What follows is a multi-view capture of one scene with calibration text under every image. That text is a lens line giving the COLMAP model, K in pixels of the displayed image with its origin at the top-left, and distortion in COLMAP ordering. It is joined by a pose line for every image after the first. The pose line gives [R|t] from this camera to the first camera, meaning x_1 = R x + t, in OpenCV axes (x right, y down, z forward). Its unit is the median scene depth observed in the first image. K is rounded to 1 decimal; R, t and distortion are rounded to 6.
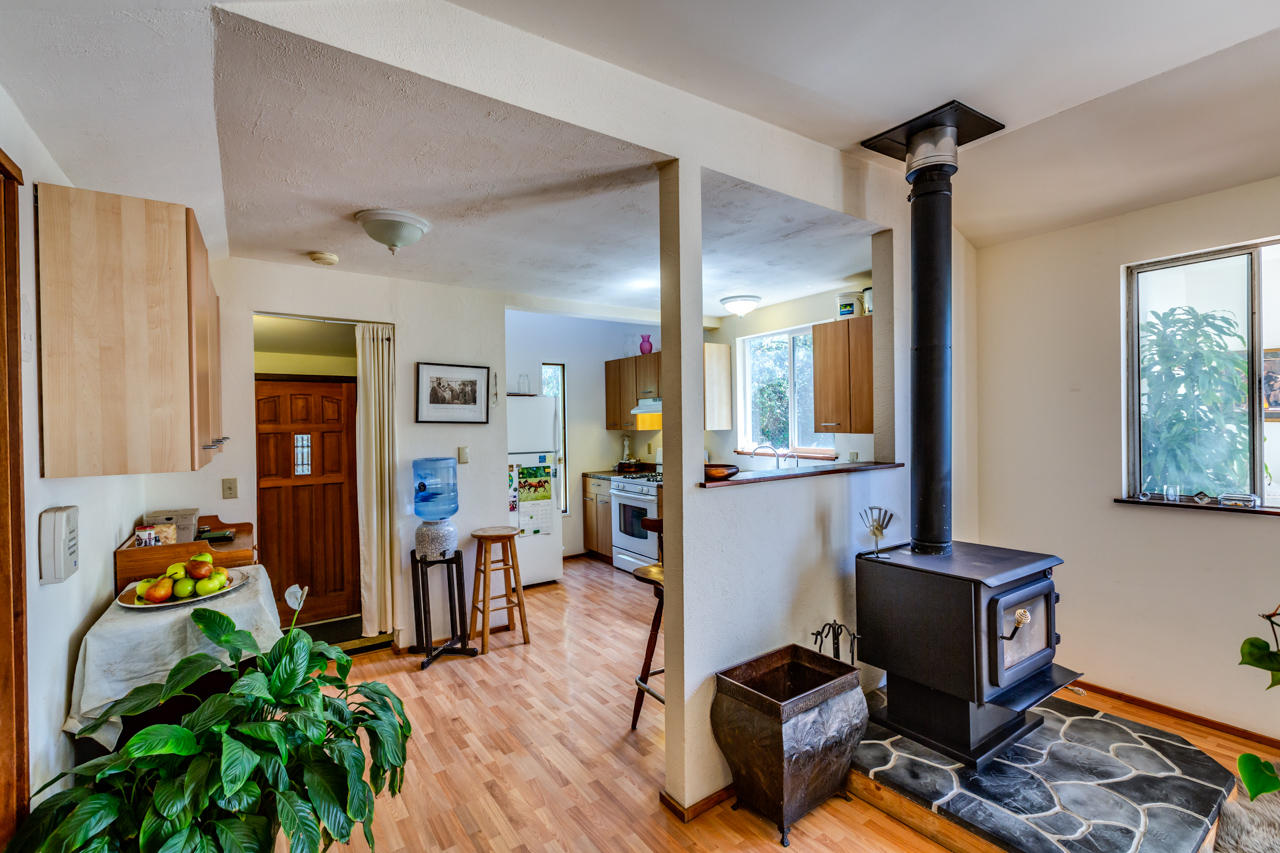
lens RADIAL K [[568.9, 0, 641.7], [0, 568.9, 423.3], [0, 0, 1]] dist [0.001288, -0.001345]
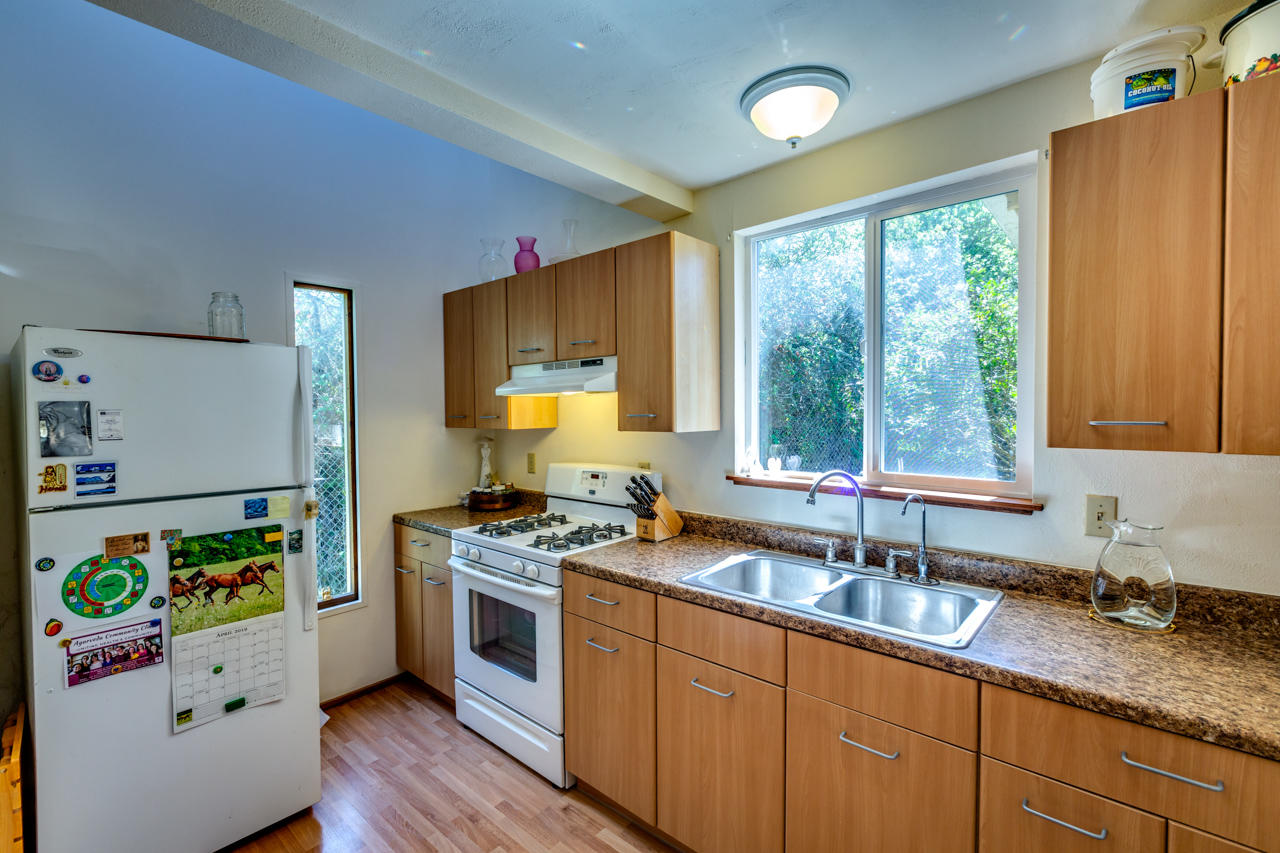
lens RADIAL K [[568.9, 0, 642.7], [0, 568.9, 423.4], [0, 0, 1]] dist [0.001288, -0.001345]
pose [[0.970899, 0.002780, 0.239473, -0.016331], [-0.006439, 0.999874, 0.014500, -0.000943], [-0.239403, -0.015620, 0.970795, 0.609085]]
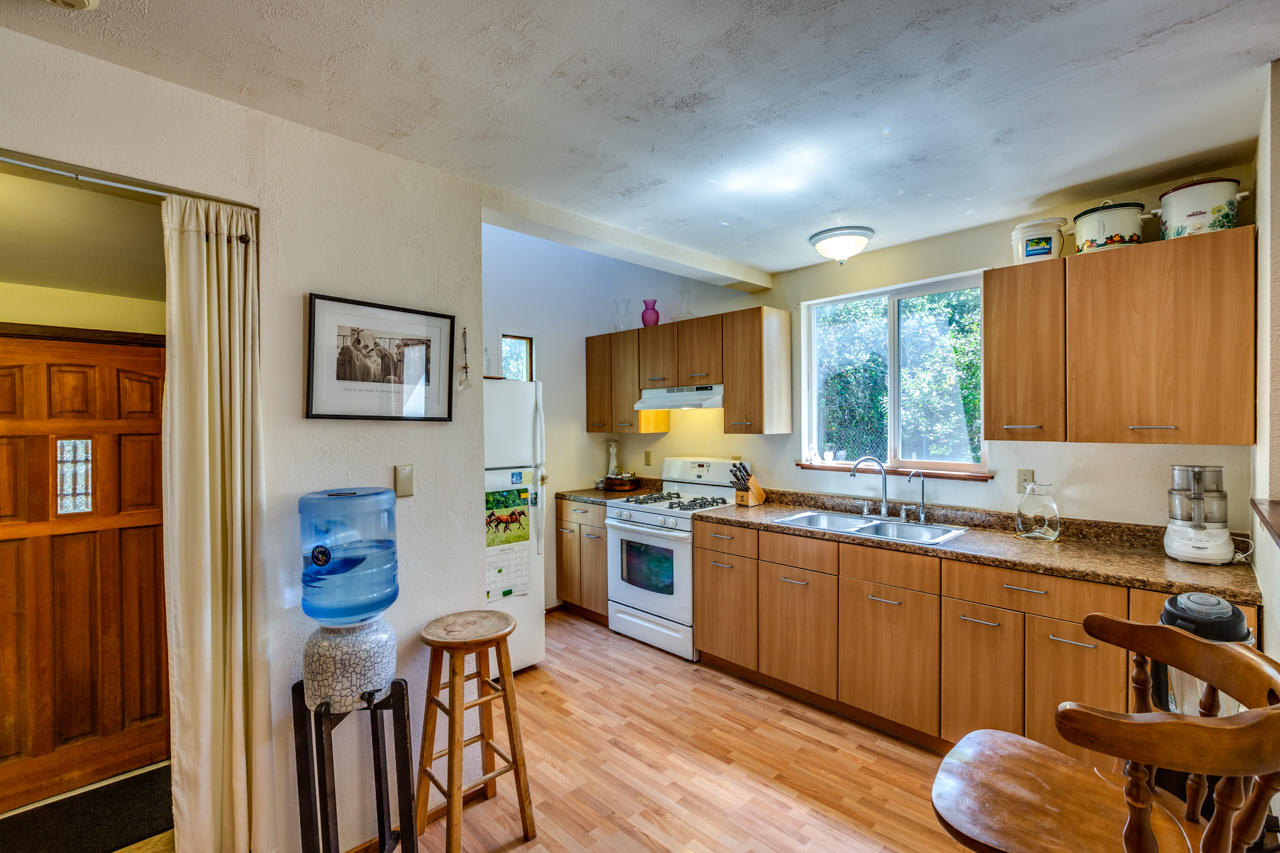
lens RADIAL K [[568.9, 0, 642.3], [0, 568.9, 423.8], [0, 0, 1]] dist [0.001288, -0.001345]
pose [[0.985569, 0.007309, 0.169115, -0.152991], [-0.007124, 0.999973, -0.001702, 0.002082], [-0.169122, 0.000473, 0.985595, 0.368641]]
